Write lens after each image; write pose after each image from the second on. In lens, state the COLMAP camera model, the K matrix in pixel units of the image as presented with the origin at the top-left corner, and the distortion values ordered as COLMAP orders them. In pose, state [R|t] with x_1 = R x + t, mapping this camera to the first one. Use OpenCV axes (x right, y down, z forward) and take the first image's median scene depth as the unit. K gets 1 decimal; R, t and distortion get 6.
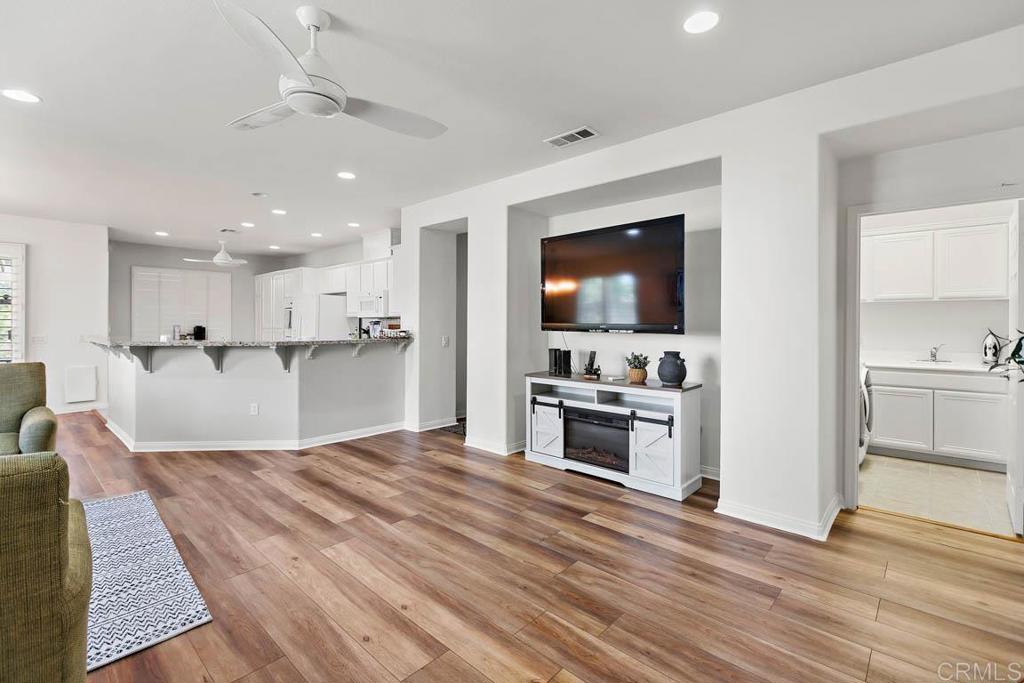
lens RADIAL K [[462.3, 0, 511.5], [0, 462.3, 321.0], [0, 0, 1]] dist [0.000436, -0.000088]
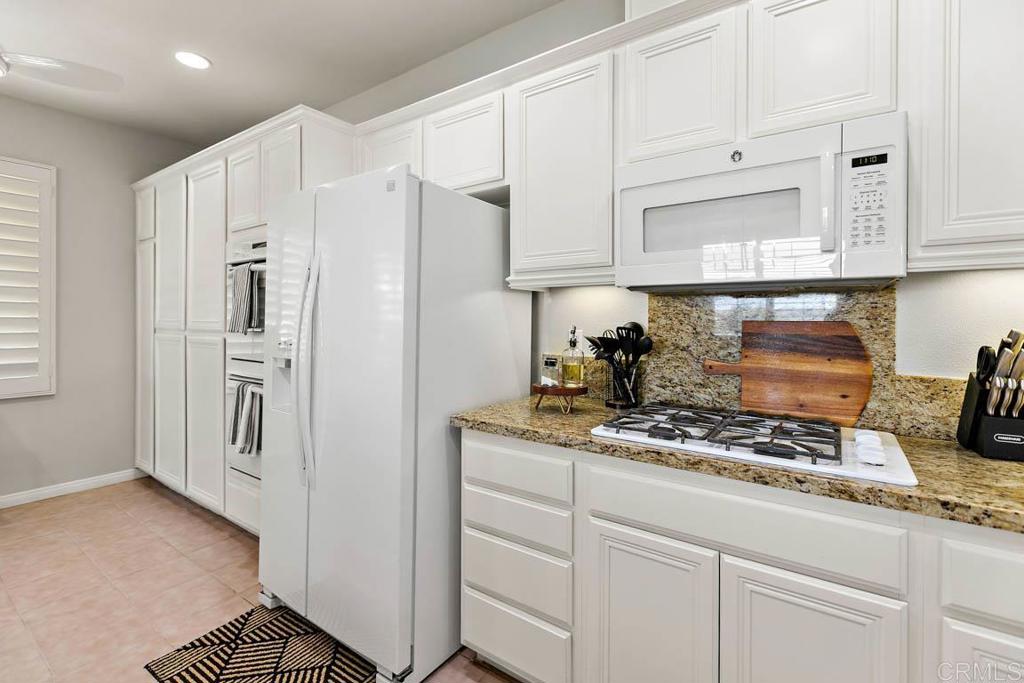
lens RADIAL K [[462.3, 0, 511.5], [0, 462.3, 321.0], [0, 0, 1]] dist [0.000436, -0.000088]
pose [[0.992432, 0.002818, 0.122766, -0.617741], [-0.004044, 0.999944, 0.009737, 0.010580], [-0.122732, -0.010160, 0.992388, 1.230145]]
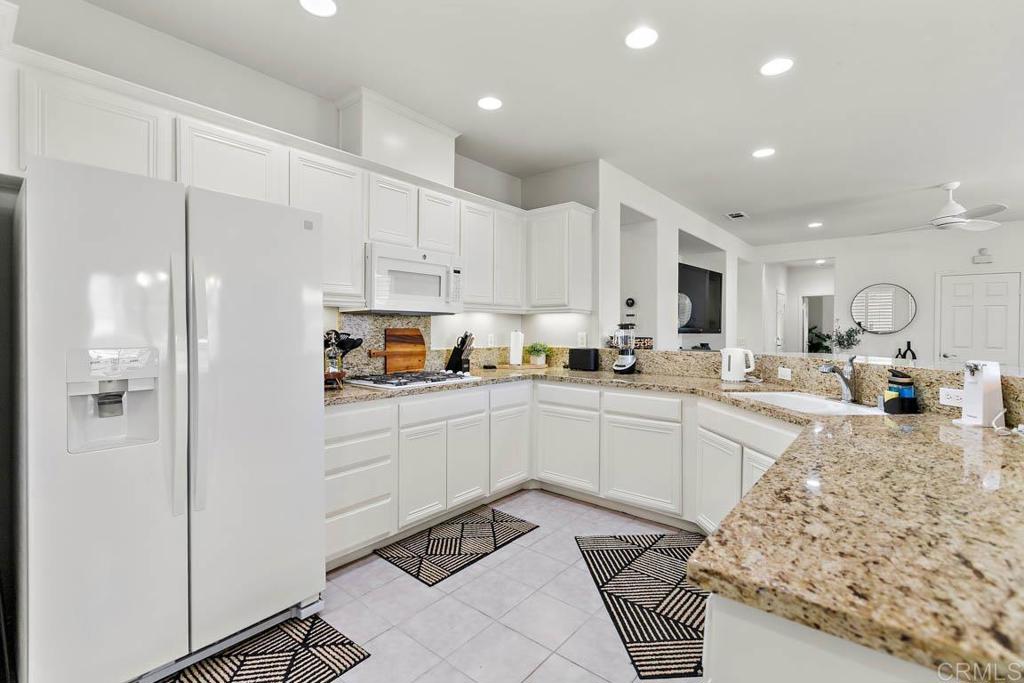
lens RADIAL K [[459.3, 0, 511.8], [0, 459.3, 329.4], [0, 0, 1]] dist [0.002220, 0.000050]
pose [[-0.048081, -0.002880, 0.998839, -1.093525], [-0.008879, 0.999958, 0.002456, 0.011073], [-0.998804, -0.008751, -0.048104, 1.401908]]
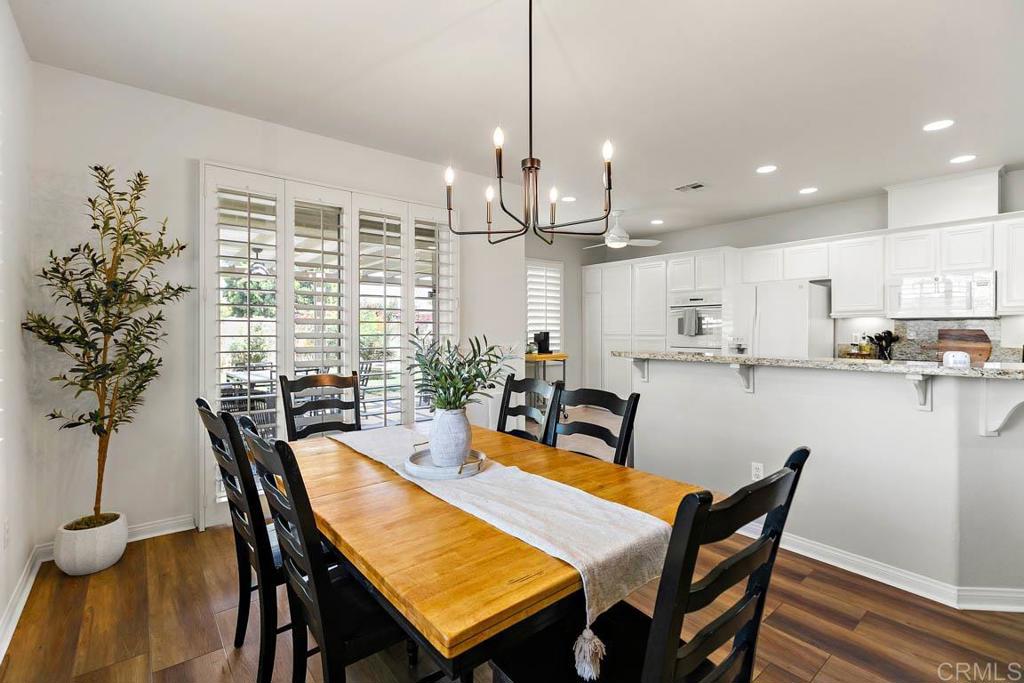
lens RADIAL K [[459.3, 0, 511.8], [0, 459.3, 329.4], [0, 0, 1]] dist [0.002220, 0.000050]
pose [[0.990428, 0.001526, -0.138020, -1.161931], [-0.001431, 0.999999, 0.000789, 0.013200], [0.138021, -0.000584, 0.990429, 0.465491]]
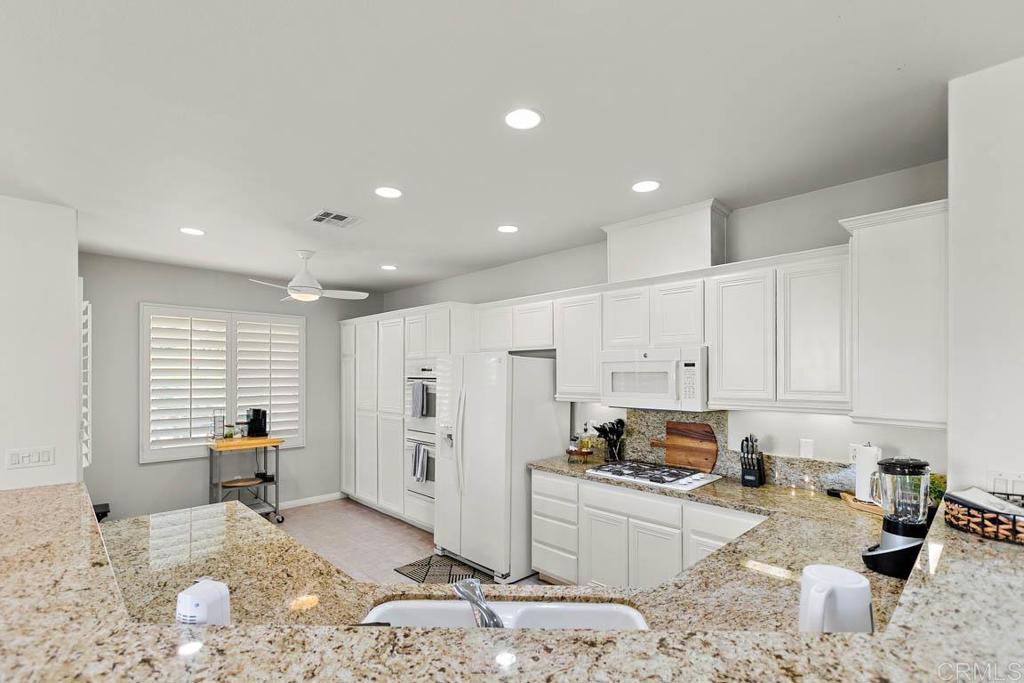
lens RADIAL K [[471.0, 0, 509.4], [0, 471.0, 370.0], [0, 0, 1]] dist [-0.016782, -0.000537]
pose [[0.998179, -0.001483, -0.060306, -0.601754], [0.001325, 0.999996, -0.002653, -0.065272], [0.060310, 0.002568, 0.998176, 0.808113]]
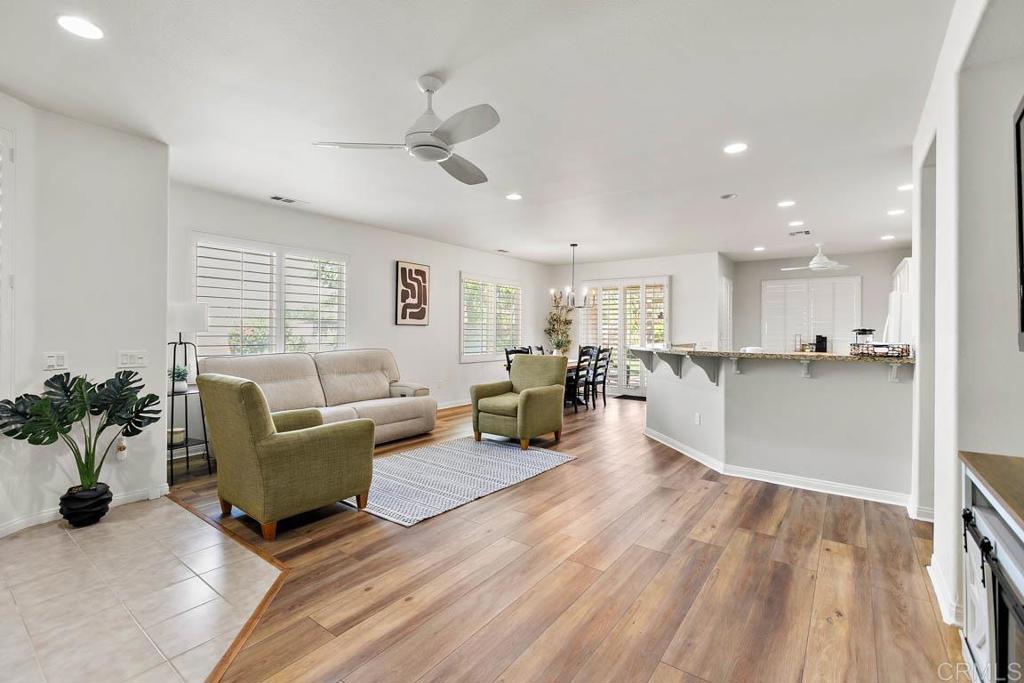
lens RADIAL K [[459.3, 0, 511.8], [0, 459.3, 329.4], [0, 0, 1]] dist [0.002220, 0.000050]
pose [[0.110880, -0.001935, -0.993832, 0.370329], [-0.002670, 0.999994, -0.002245, 0.003168], [0.993830, 0.002903, 0.110874, 0.494719]]
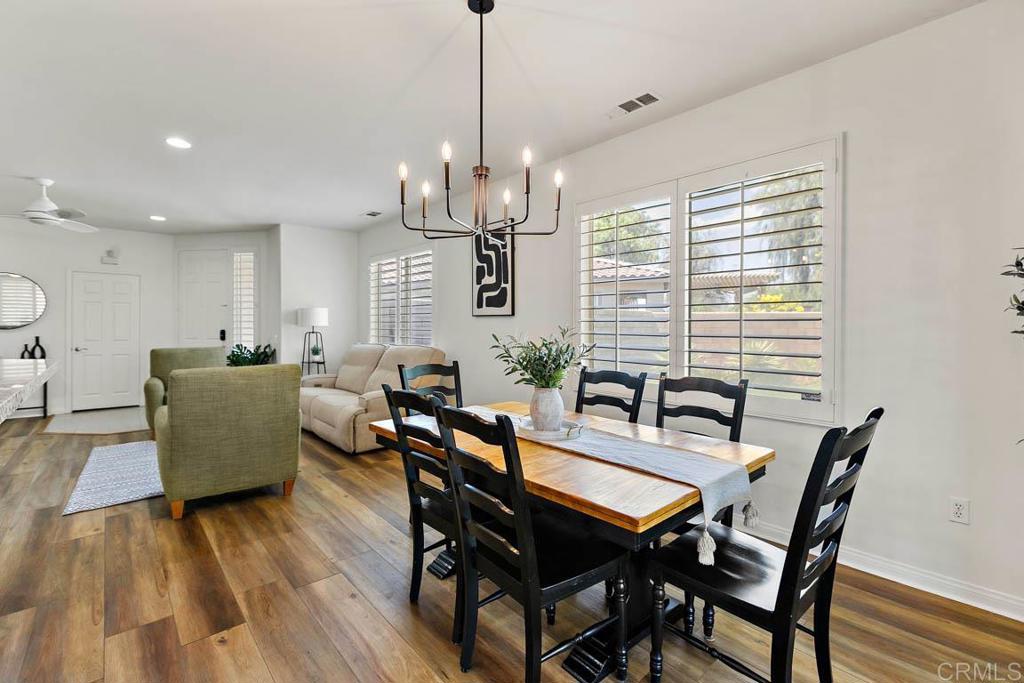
lens RADIAL K [[459.3, 0, 511.8], [0, 459.3, 329.4], [0, 0, 1]] dist [0.002220, 0.000050]
pose [[-0.994192, -0.002090, 0.107602, -1.259751], [-0.001503, 0.999984, 0.005535, 0.009627], [-0.107612, 0.005341, -0.994179, 1.304463]]
